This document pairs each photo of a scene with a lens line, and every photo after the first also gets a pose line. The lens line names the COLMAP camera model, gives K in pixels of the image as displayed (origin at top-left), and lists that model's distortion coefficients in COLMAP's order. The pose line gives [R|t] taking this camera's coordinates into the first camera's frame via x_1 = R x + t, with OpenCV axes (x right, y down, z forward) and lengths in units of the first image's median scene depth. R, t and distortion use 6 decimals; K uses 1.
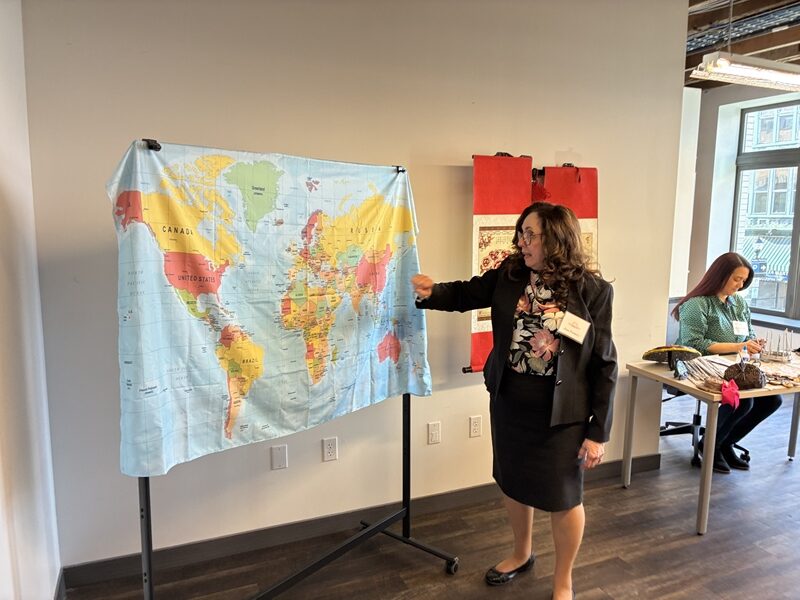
lens RADIAL K [[607.6, 0, 400.0], [0, 607.6, 300.0], [0, 0, 1]] dist [0.074250, -0.000267]
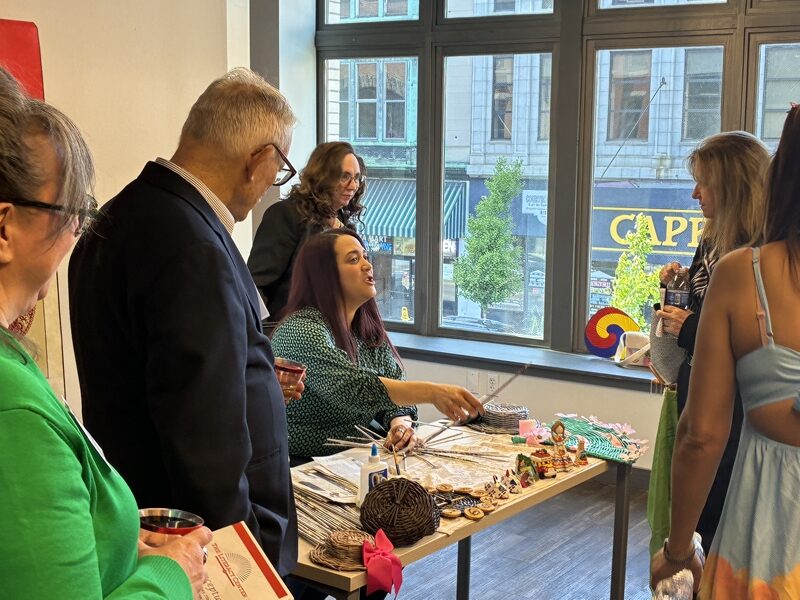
lens RADIAL K [[1160.7, 0, 400.0], [0, 1160.7, 300.0], [0, 0, 1]] dist [-0.006802, -0.010623]
pose [[0.836475, -0.073624, 0.543037, 0.088549], [0.071993, 0.997109, 0.024291, -0.038517], [-0.543255, 0.018776, 0.839358, 0.232745]]
